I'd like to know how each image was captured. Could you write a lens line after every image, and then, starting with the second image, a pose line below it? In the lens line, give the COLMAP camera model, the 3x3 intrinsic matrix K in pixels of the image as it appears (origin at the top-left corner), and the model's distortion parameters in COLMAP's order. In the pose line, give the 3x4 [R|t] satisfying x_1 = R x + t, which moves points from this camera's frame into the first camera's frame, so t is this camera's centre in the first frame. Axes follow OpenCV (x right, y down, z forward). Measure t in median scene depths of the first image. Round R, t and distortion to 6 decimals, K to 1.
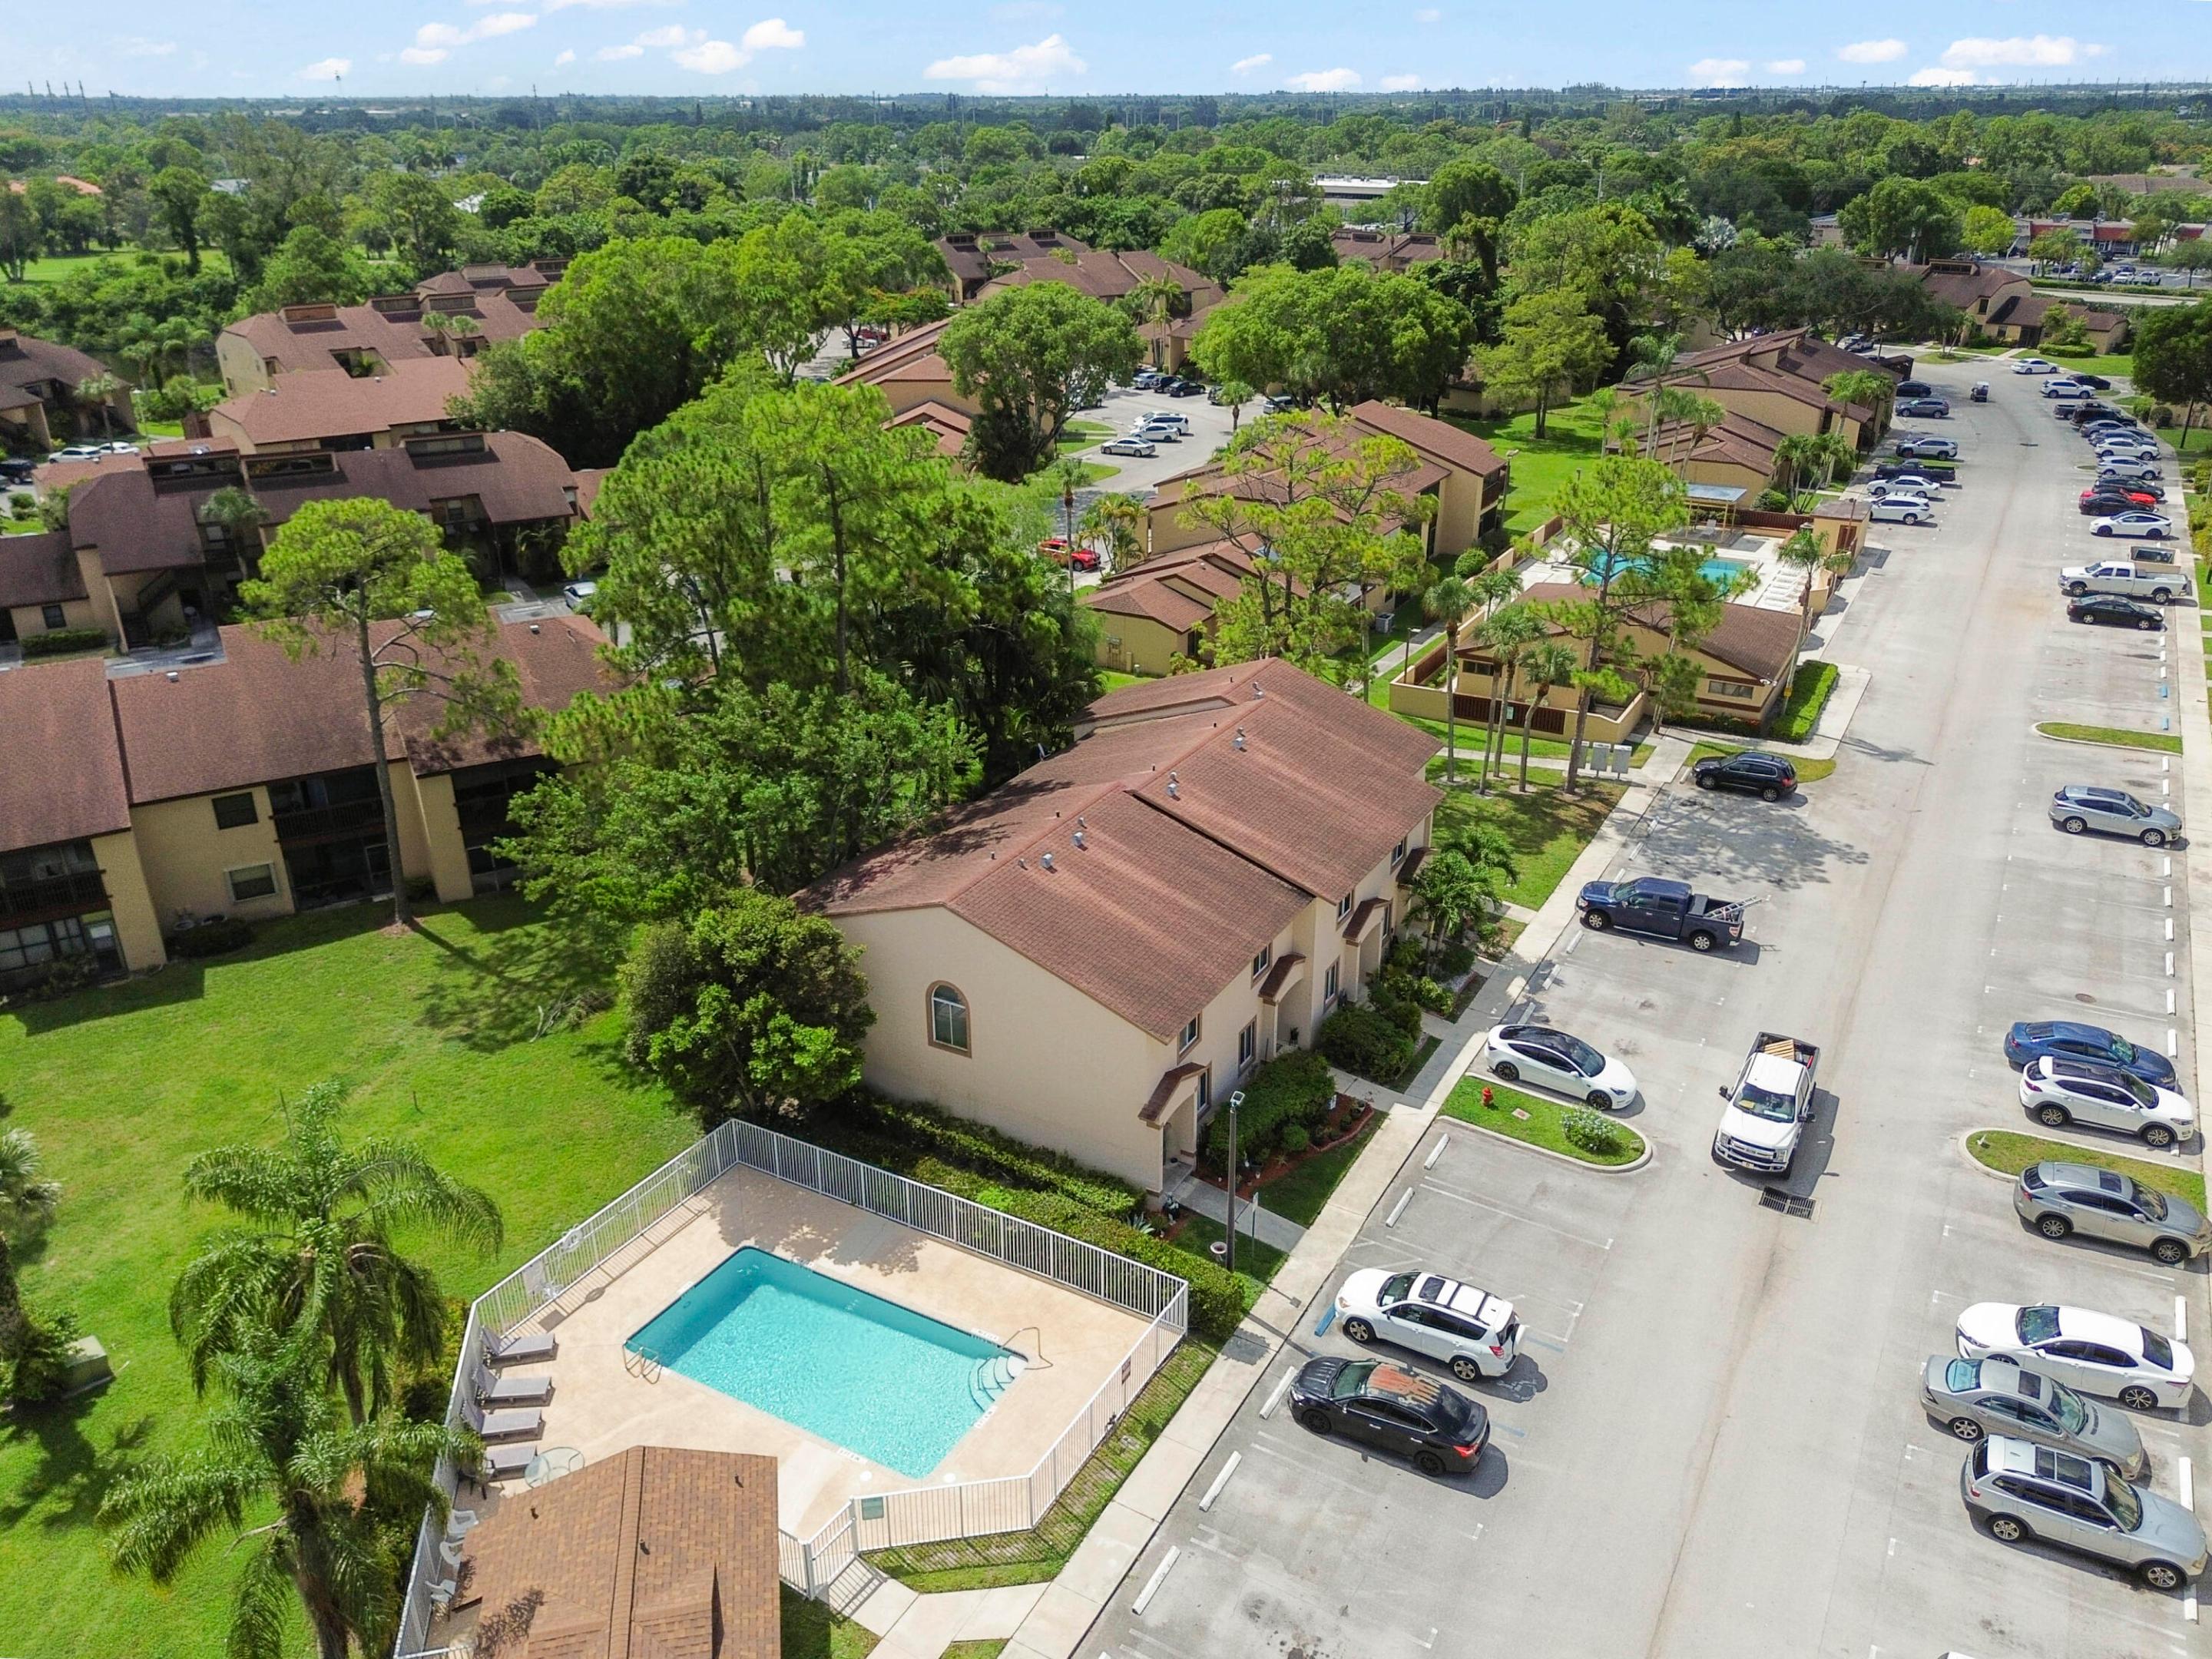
lens RADIAL K [[1619.0, 0, 1106.0], [0, 1619.0, 829.5], [0, 0, 1]] dist [0.010452, -0.004182]
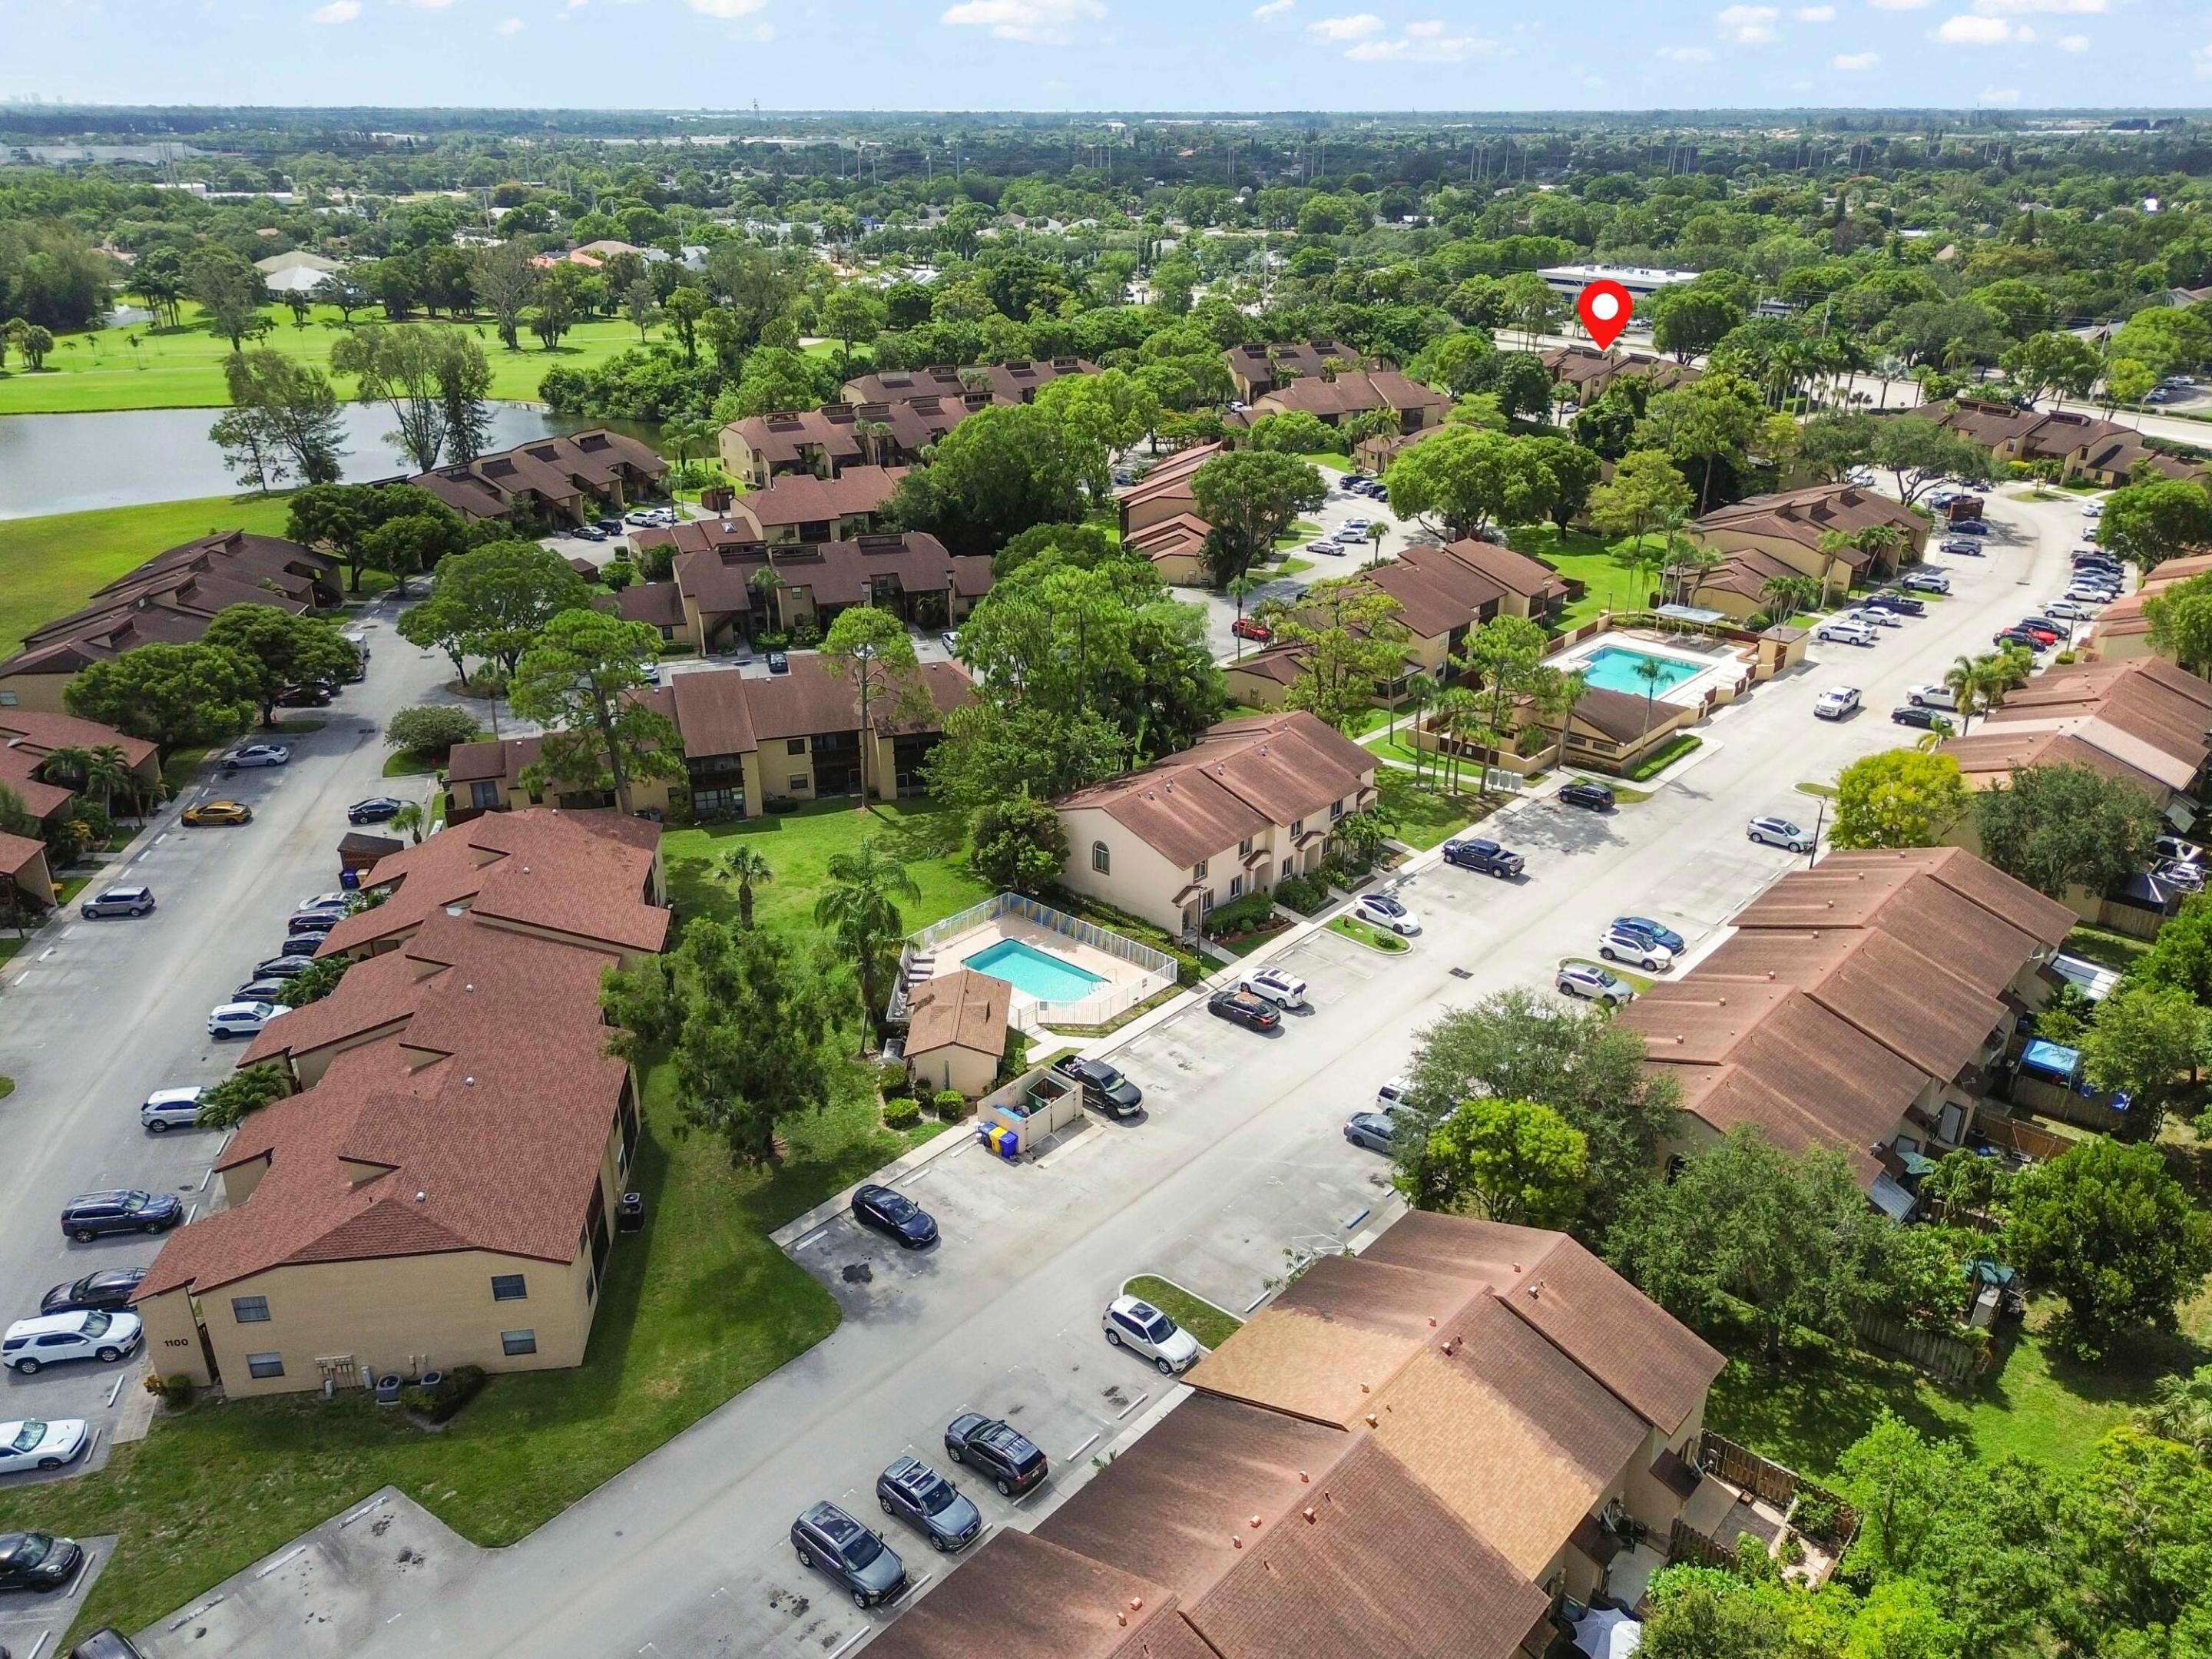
lens RADIAL K [[1583.4, 0, 1106.0], [0, 1583.4, 829.5], [0, 0, 1]] dist [0.004926, -0.056156]
pose [[0.978819, 0.088106, -0.184799, 0.257495], [-0.088890, 0.996033, 0.004051, 0.052519], [0.184422, 0.012462, 0.982768, -0.979045]]
